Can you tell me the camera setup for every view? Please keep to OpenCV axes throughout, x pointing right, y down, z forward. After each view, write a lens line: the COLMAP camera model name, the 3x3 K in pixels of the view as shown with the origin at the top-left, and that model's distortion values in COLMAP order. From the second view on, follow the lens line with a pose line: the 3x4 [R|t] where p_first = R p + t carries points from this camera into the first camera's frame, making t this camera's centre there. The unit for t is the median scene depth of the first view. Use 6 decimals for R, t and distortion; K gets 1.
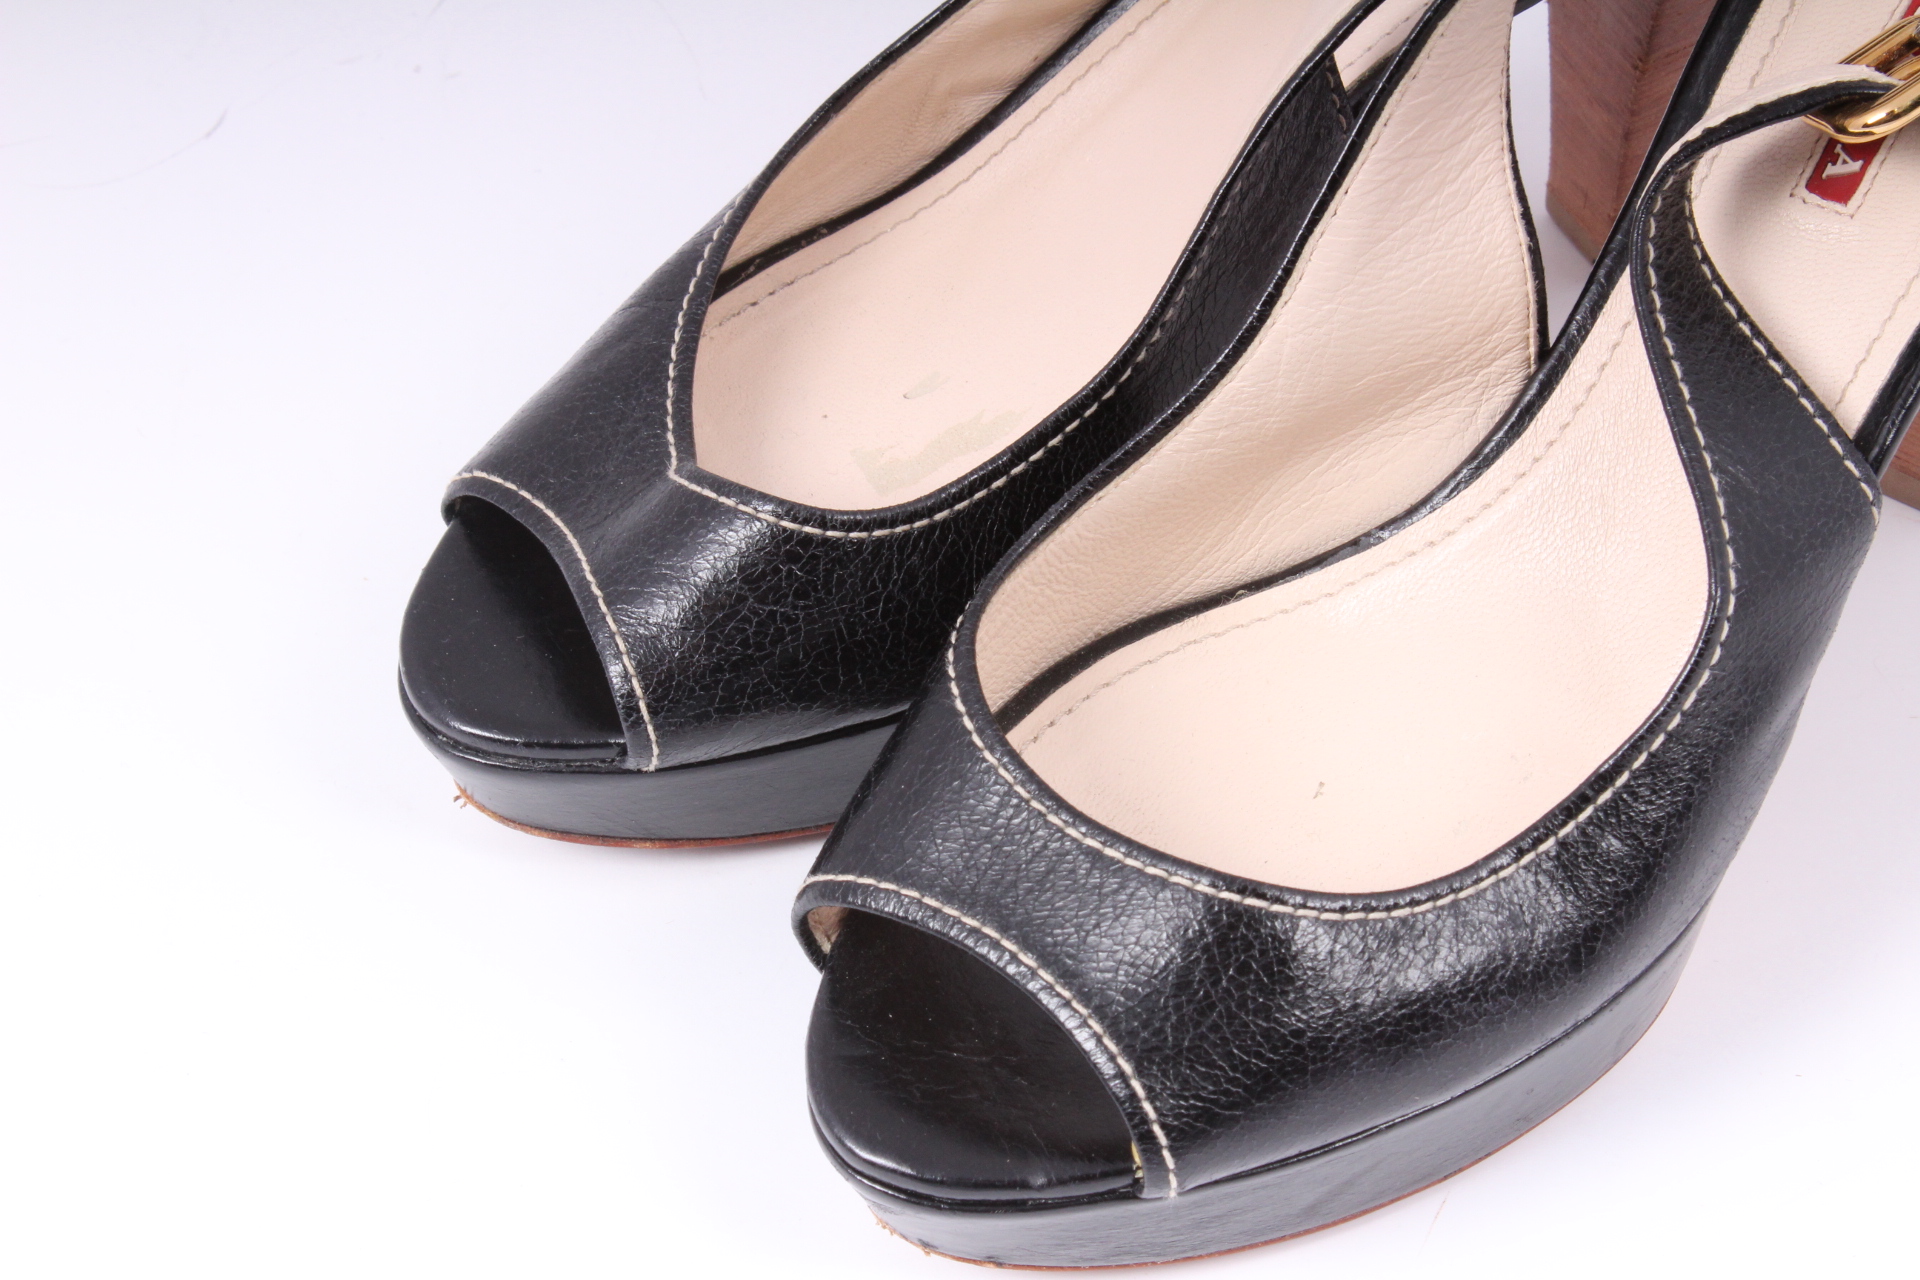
lens RADIAL K [[4165.7, 0, 960.0], [0, 4165.7, 640.0], [0, 0, 1]] dist [0.005747, 0.351285]
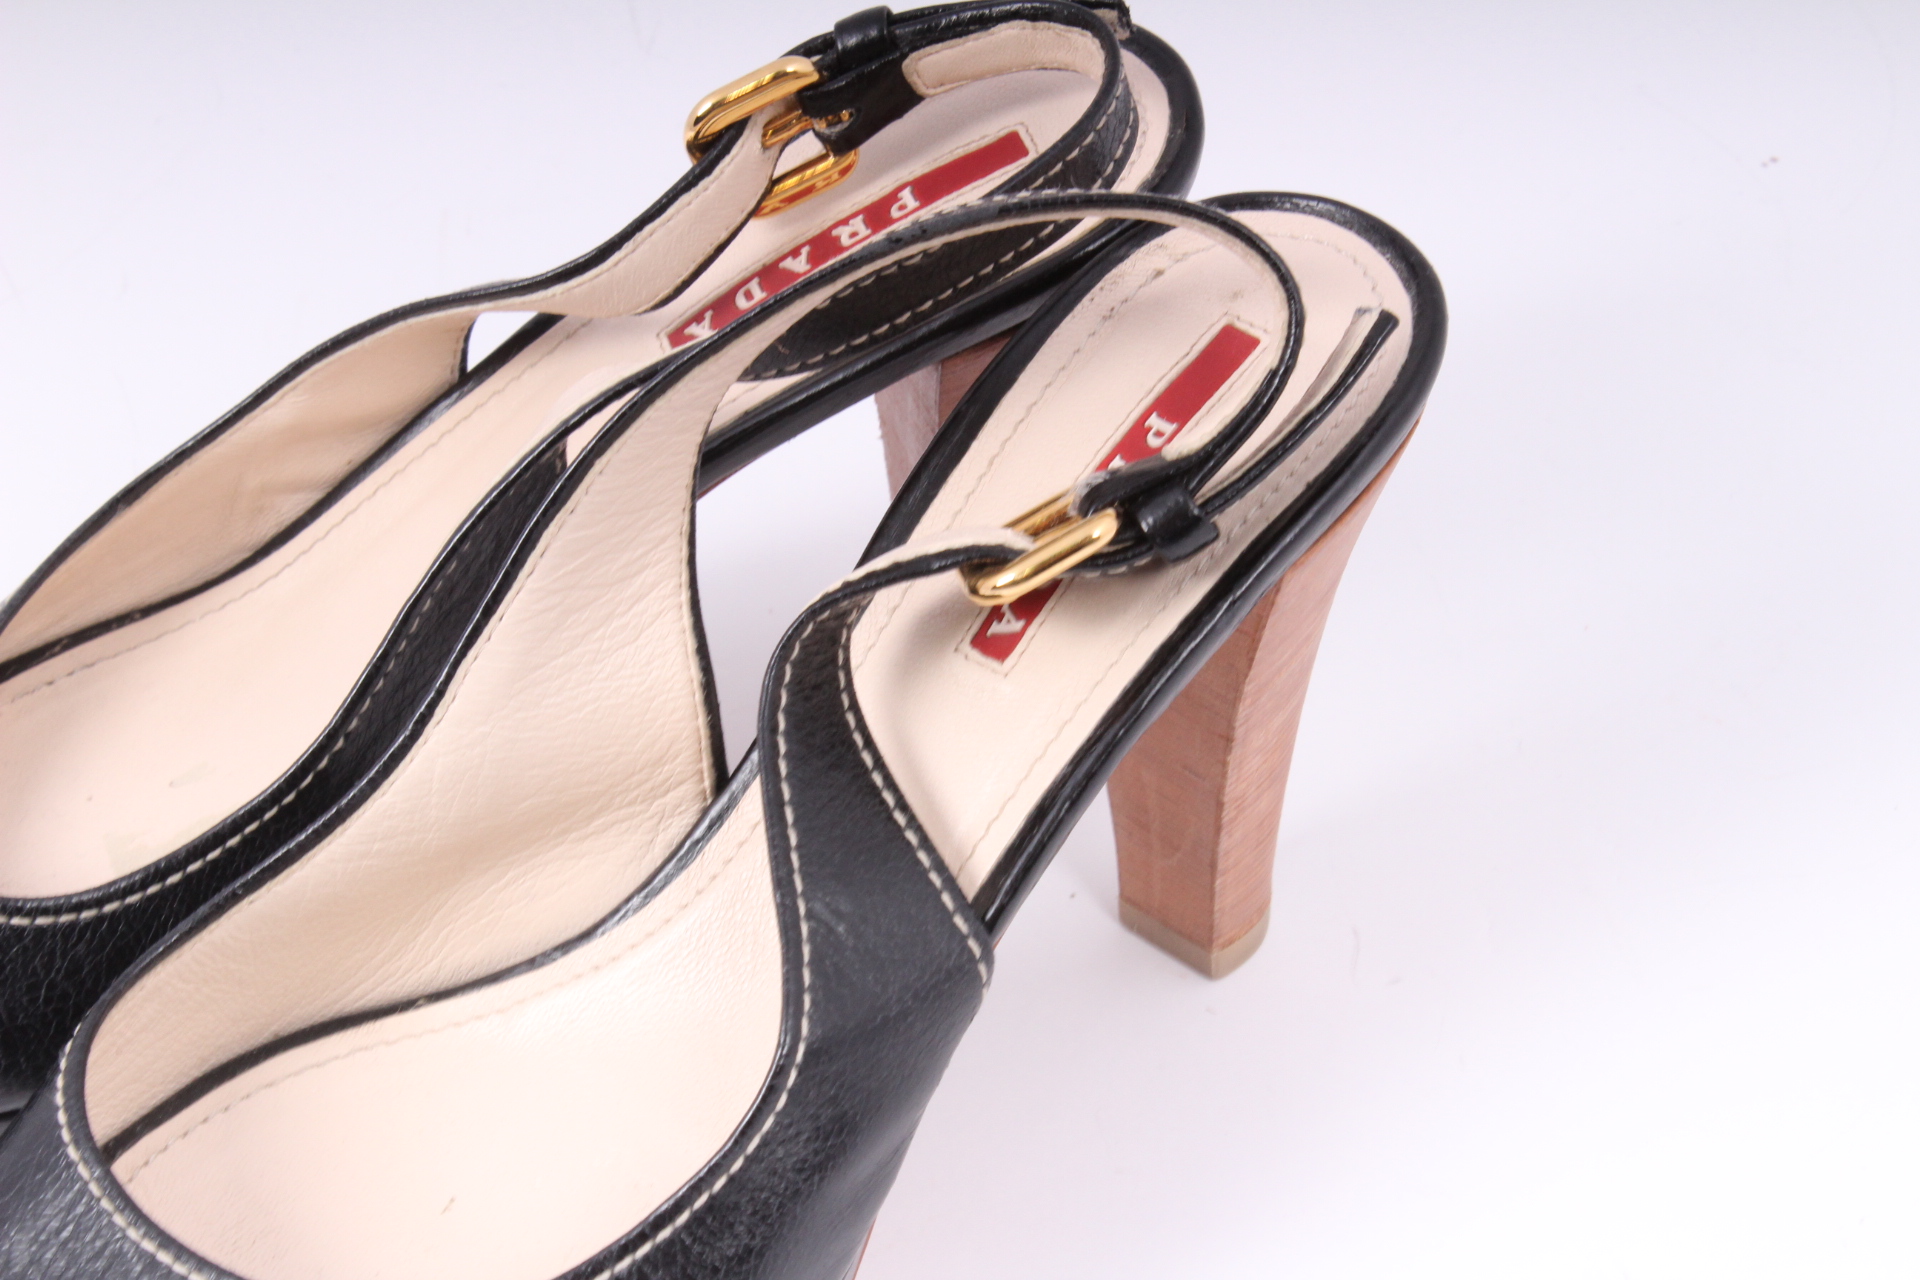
lens RADIAL K [[4165.7, 0, 960.0], [0, 4165.7, 640.0], [0, 0, 1]] dist [0.005747, 0.351285]
pose [[0.996992, 0.065465, -0.041493, 0.242636], [-0.068651, 0.994373, -0.080685, -0.027216], [0.035977, 0.083291, 0.995876, -0.011372]]
